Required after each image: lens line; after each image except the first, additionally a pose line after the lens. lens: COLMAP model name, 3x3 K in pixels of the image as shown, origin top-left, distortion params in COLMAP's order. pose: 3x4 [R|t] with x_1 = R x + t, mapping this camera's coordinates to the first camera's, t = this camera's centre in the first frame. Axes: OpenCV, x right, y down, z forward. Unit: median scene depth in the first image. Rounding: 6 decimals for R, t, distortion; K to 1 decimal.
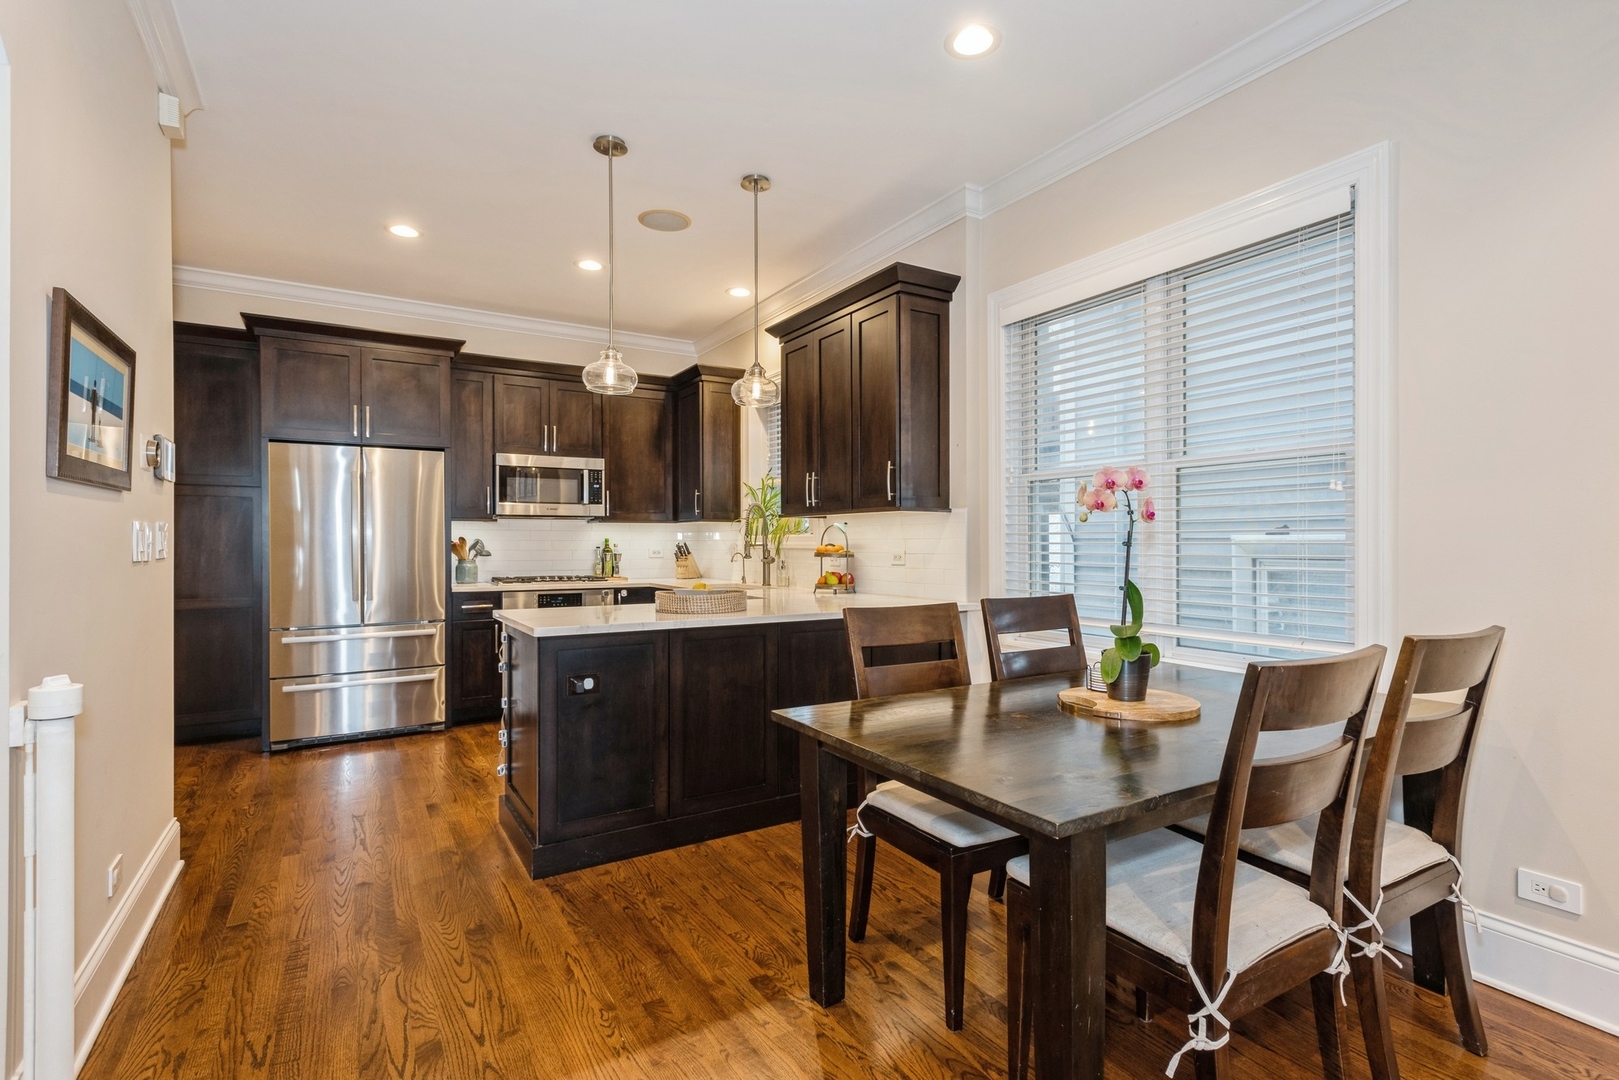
lens RADIAL K [[767.4, 0, 809.5], [0, 767.4, 540.0], [0, 0, 1]] dist [0.001632, -0.000391]
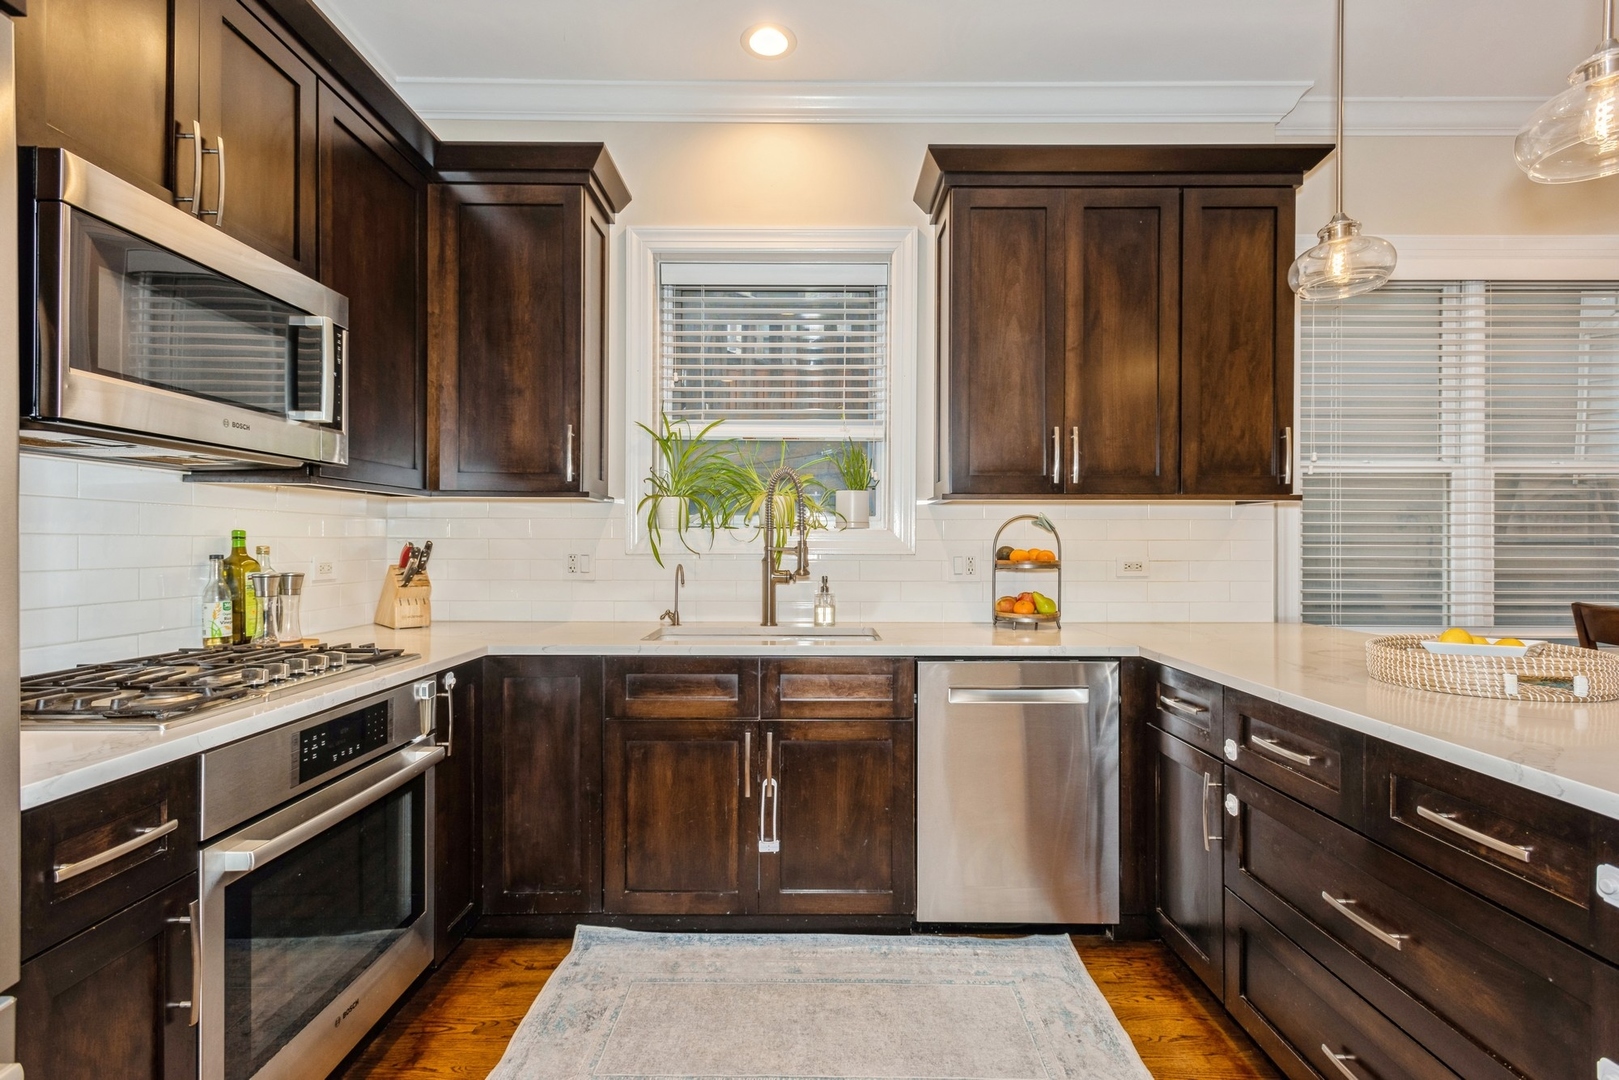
lens RADIAL K [[767.4, 0, 809.5], [0, 767.4, 540.0], [0, 0, 1]] dist [0.001632, -0.000391]
pose [[0.515744, 0.006918, 0.856715, -0.484650], [-0.005044, 0.999975, -0.005038, 0.003028], [-0.856728, -0.001723, 0.515766, 0.691101]]
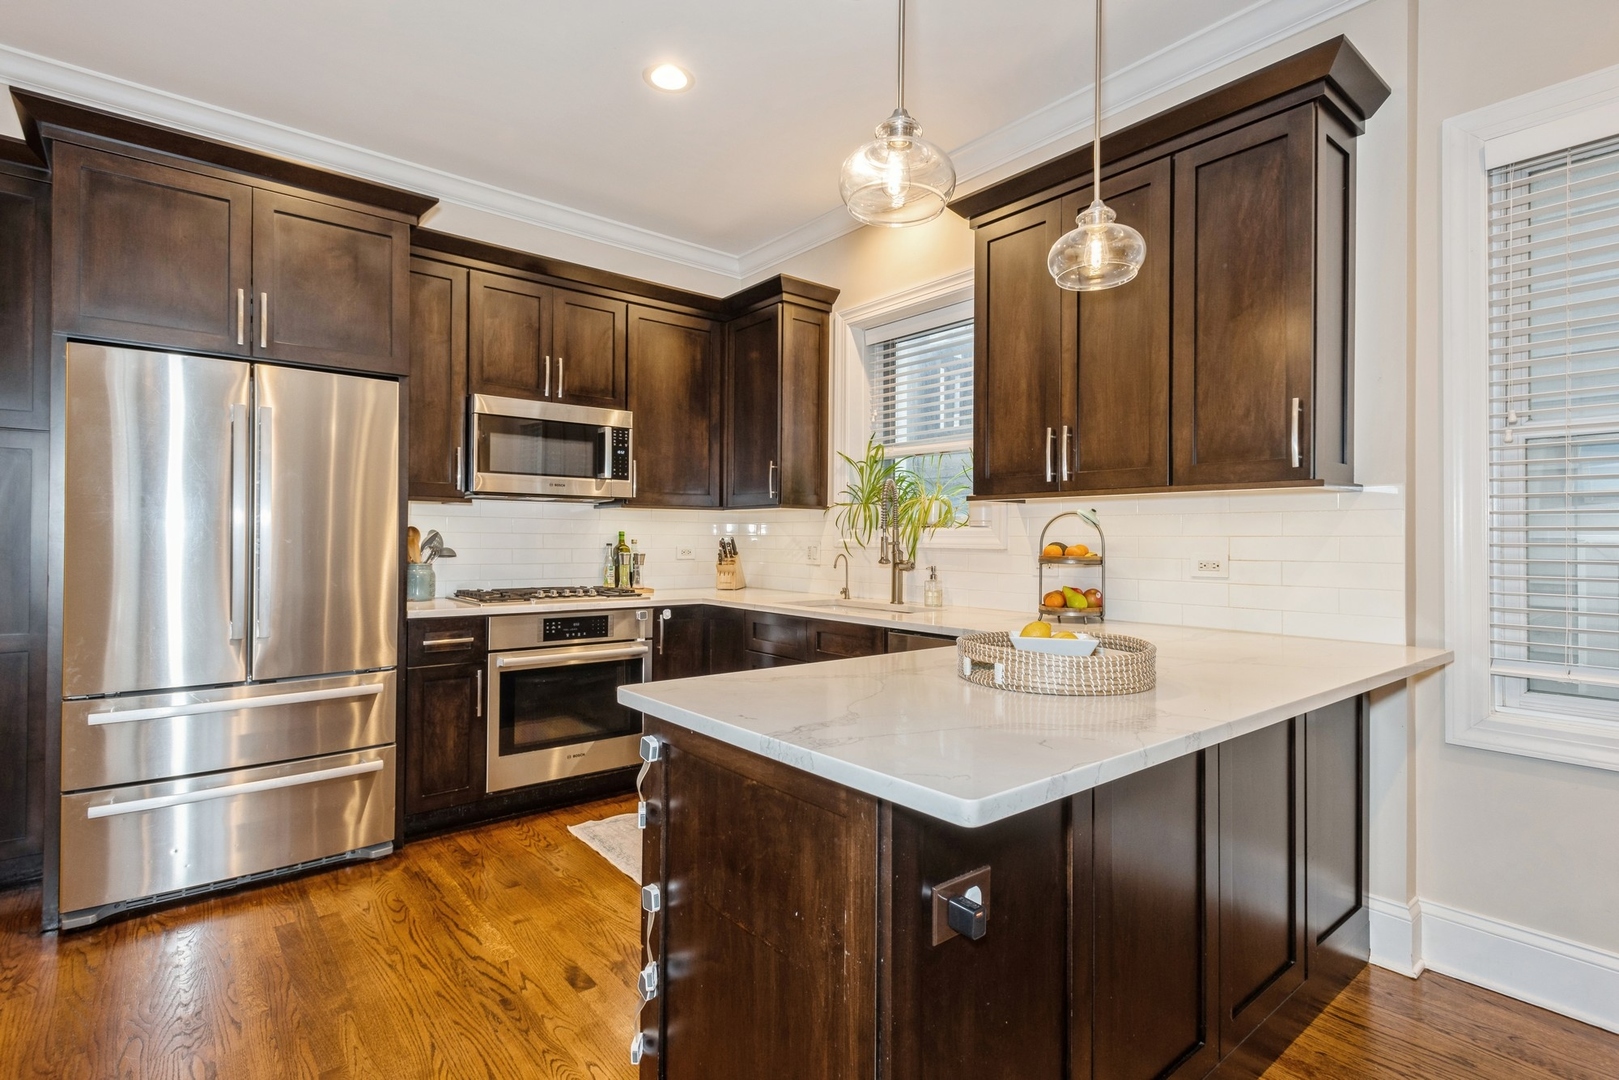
lens RADIAL K [[785.0, 0, 805.1], [0, 785.0, 527.6], [0, 0, 1]] dist [0.004038, -0.000395]
pose [[0.990032, 0.010764, 0.140432, -0.228333], [-0.009011, 0.999873, -0.013113, 0.002396], [-0.140555, 0.011717, 0.990003, 0.326104]]
